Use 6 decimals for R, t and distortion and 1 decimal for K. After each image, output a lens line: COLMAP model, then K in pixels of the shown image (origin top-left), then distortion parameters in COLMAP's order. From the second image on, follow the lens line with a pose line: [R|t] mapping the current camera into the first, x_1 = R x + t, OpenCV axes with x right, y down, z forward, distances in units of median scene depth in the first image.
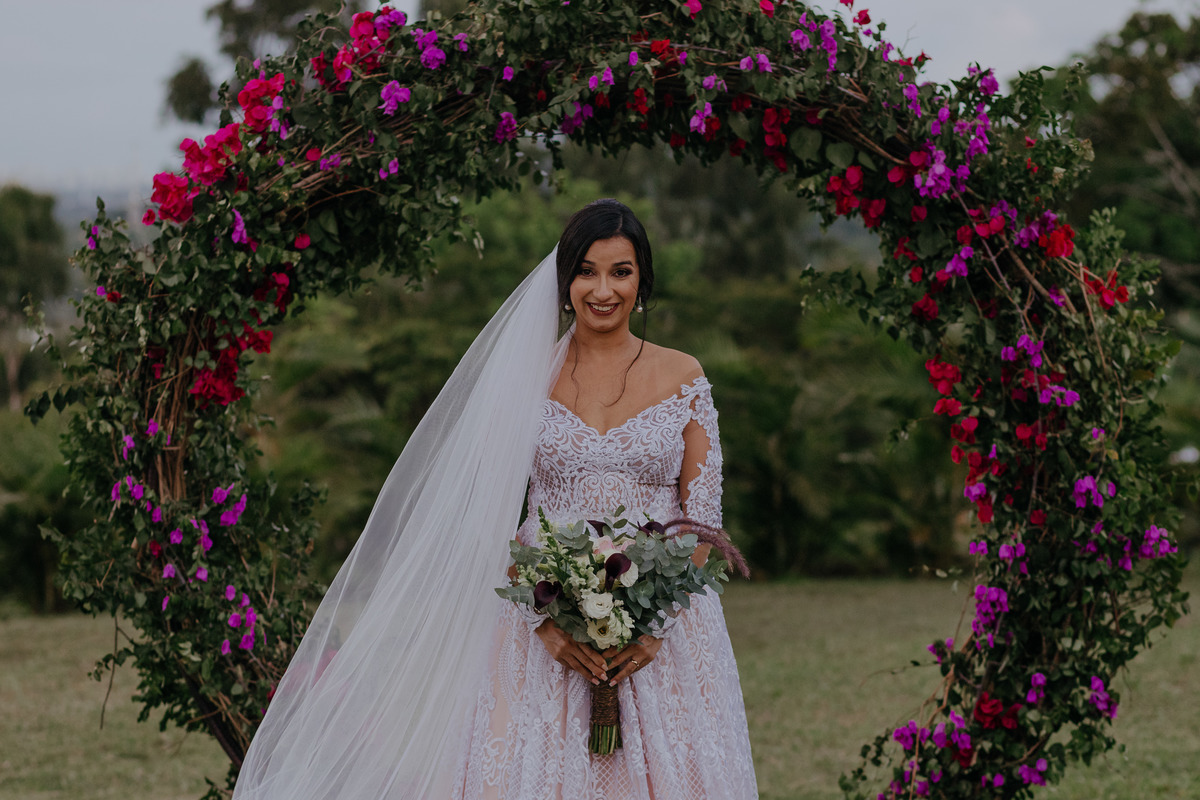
lens RADIAL K [[2980.7, 0, 629.3], [0, 2980.7, 399.2], [0, 0, 1]] dist [0.085823, -0.278594]
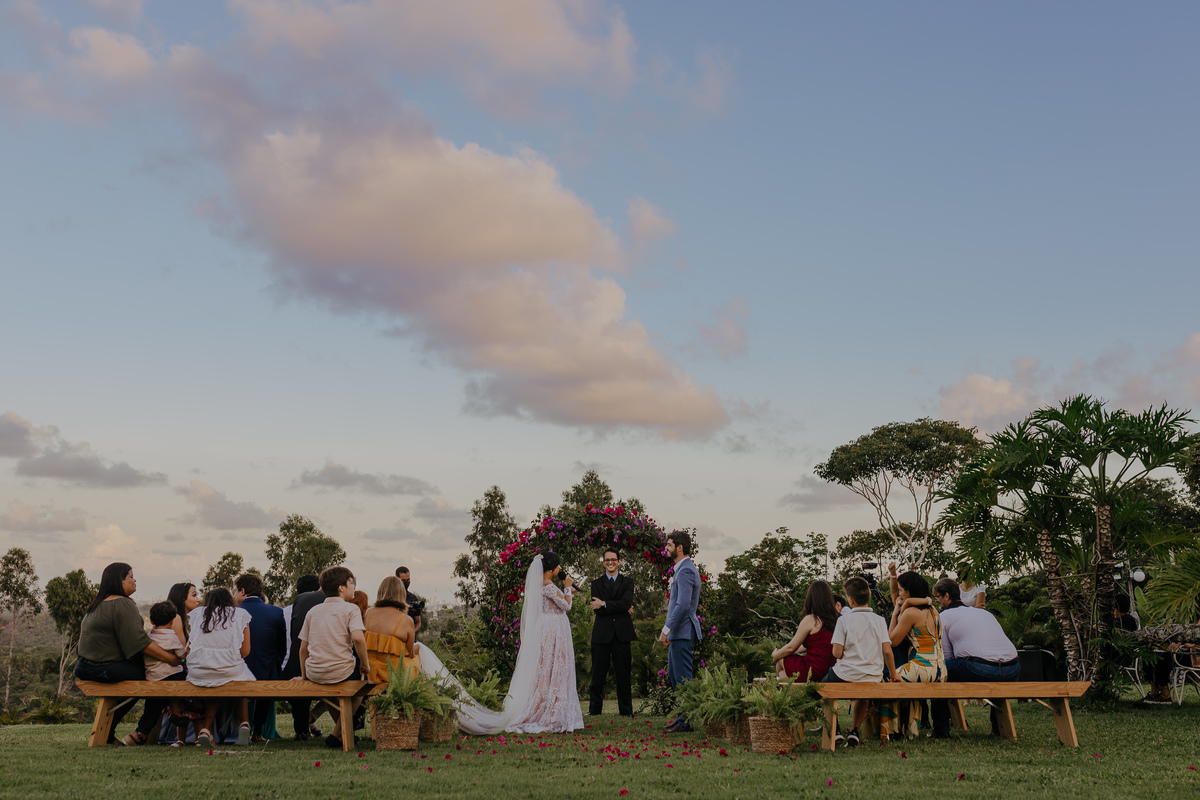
lens RADIAL K [[1119.0, 0, 600.0], [0, 1119.0, 400.0], [0, 0, 1]] dist [0.002751, 0.002462]
pose [[0.999967, -0.006526, -0.004833, 0.008360], [0.005050, 0.965790, -0.259278, 0.155236], [0.006359, 0.259245, 0.965791, -0.792235]]
